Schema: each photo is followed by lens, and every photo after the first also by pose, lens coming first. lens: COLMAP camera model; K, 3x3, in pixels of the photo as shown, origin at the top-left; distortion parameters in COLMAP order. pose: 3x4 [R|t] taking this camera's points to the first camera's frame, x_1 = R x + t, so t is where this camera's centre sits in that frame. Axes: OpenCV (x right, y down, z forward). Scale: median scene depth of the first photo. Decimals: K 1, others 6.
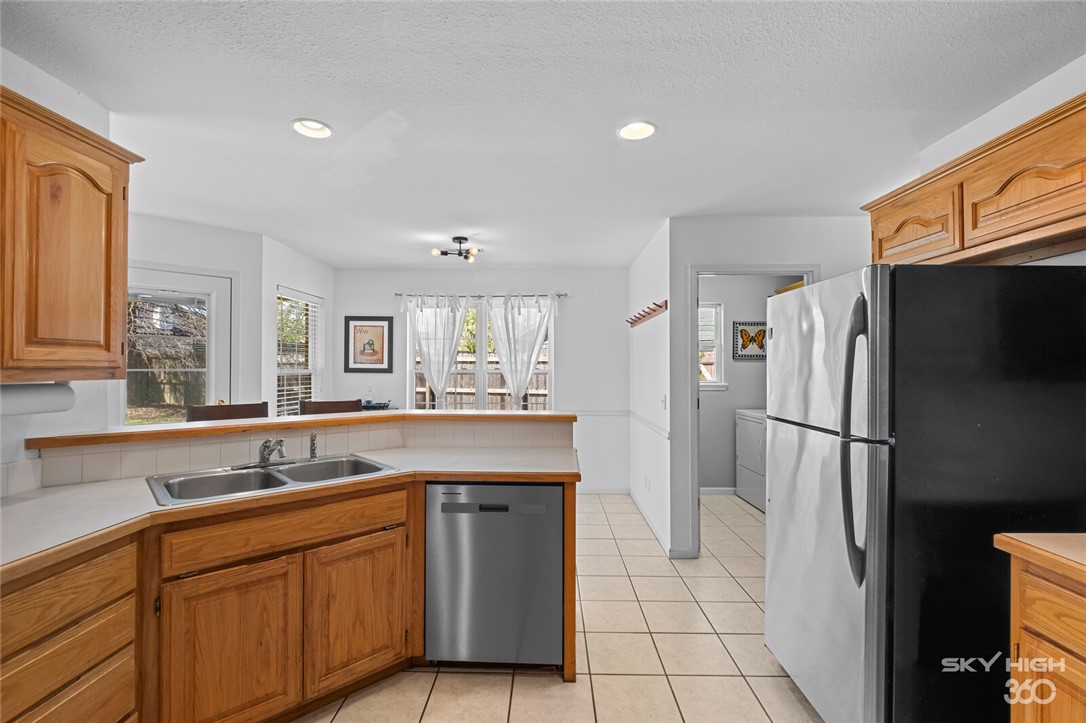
lens RADIAL K [[486.2, 0, 536.0], [0, 486.2, 363.2], [0, 0, 1]] dist [-0.000790, -0.000464]
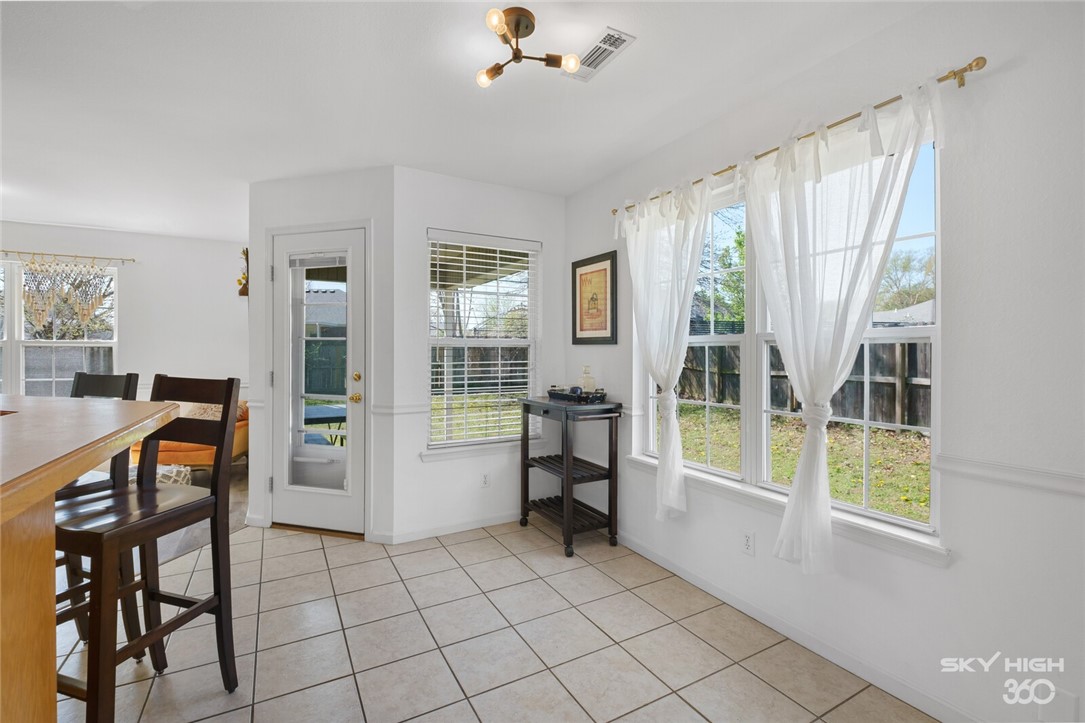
lens RADIAL K [[485.8, 0, 545.9], [0, 485.8, 355.4], [0, 0, 1]] dist [-0.000790, -0.000464]
pose [[0.505853, 0.005512, -0.862602, 0.182087], [0.007545, 0.999913, 0.010814, 0.026896], [0.862587, -0.011978, 0.505767, 0.618573]]
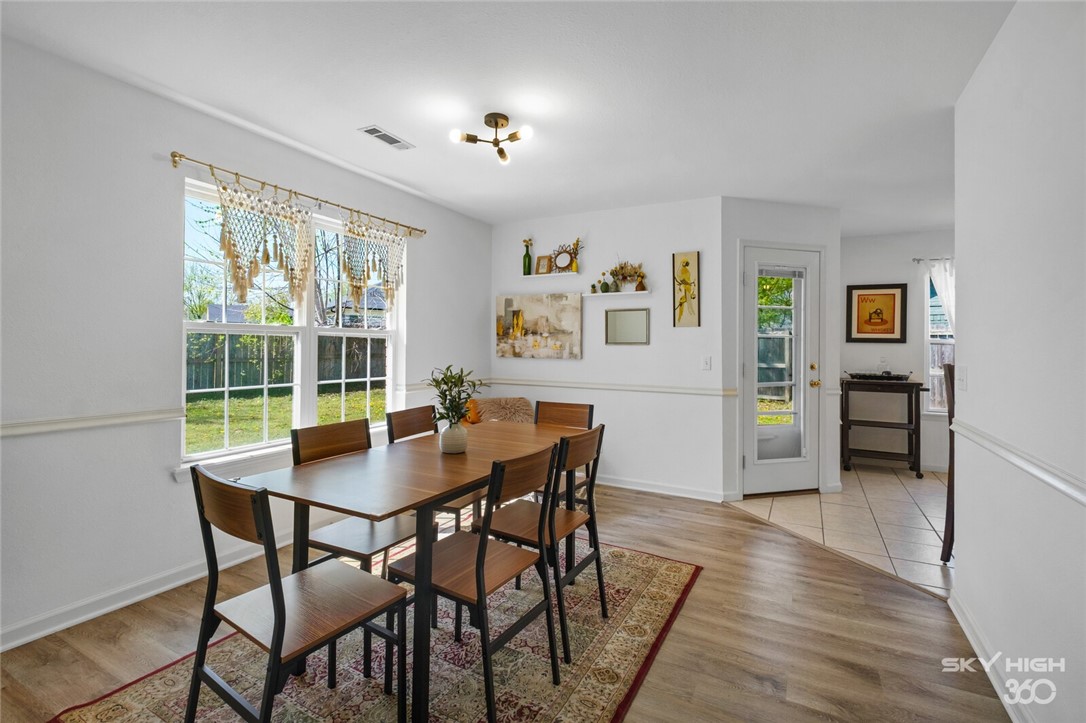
lens RADIAL K [[486.2, 0, 542.9], [0, 486.2, 340.1], [0, 0, 1]] dist [-0.000790, -0.000464]
pose [[0.886566, 0.003066, -0.462592, -0.484657], [-0.004648, 0.999987, -0.002281, 0.019871], [0.462579, 0.004172, 0.886568, -0.169777]]
